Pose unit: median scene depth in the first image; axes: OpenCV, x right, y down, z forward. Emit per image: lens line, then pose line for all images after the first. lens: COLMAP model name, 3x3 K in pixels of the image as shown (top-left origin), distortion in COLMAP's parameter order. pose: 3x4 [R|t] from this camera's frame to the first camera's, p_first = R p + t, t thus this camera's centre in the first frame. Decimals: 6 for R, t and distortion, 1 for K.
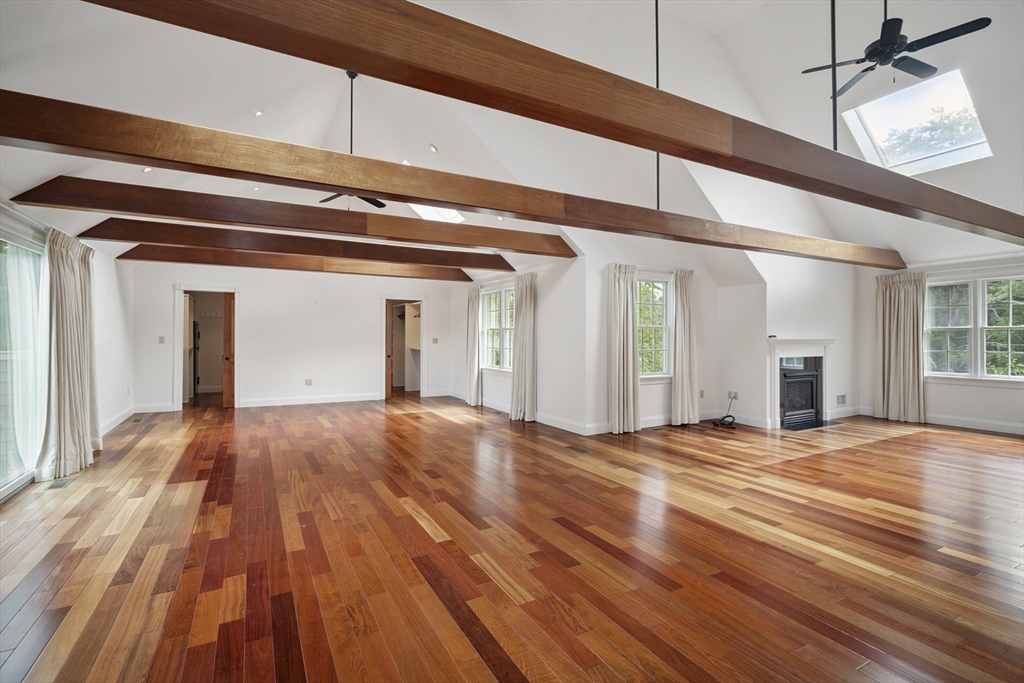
lens RADIAL K [[465.8, 0, 508.5], [0, 465.8, 334.1], [0, 0, 1]] dist [-0.005081, -0.000791]
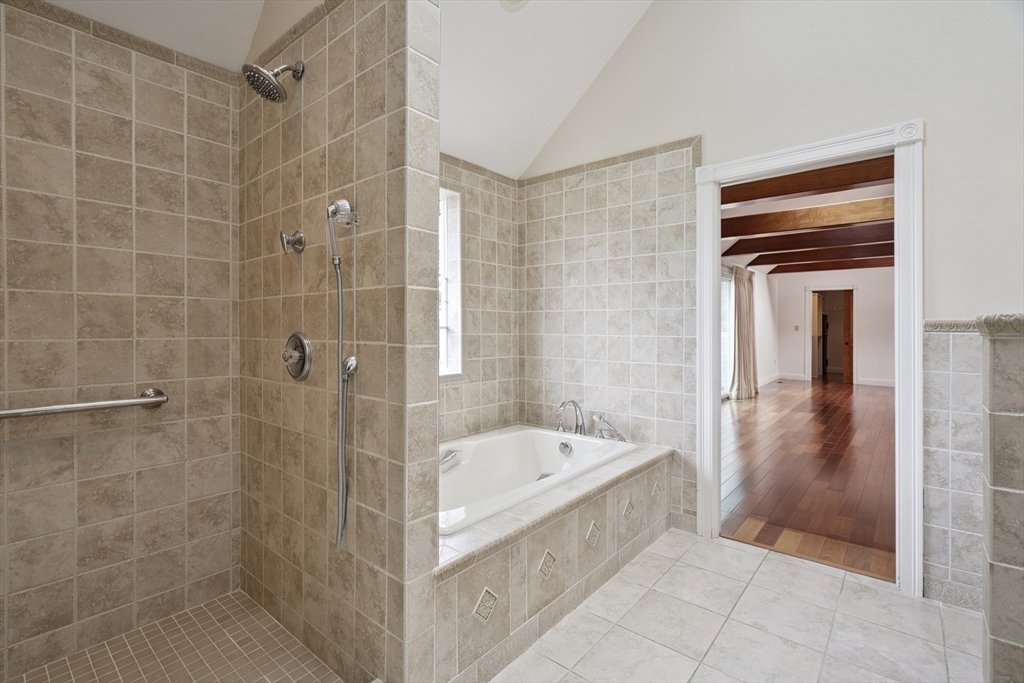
lens RADIAL K [[465.8, 0, 505.3], [0, 465.8, 325.8], [0, 0, 1]] dist [-0.005081, -0.000791]
pose [[0.341595, -0.007556, -0.939817, 0.264734], [-0.000910, 0.999965, -0.008370, 0.018704], [0.939847, 0.003714, 0.341576, -0.295997]]
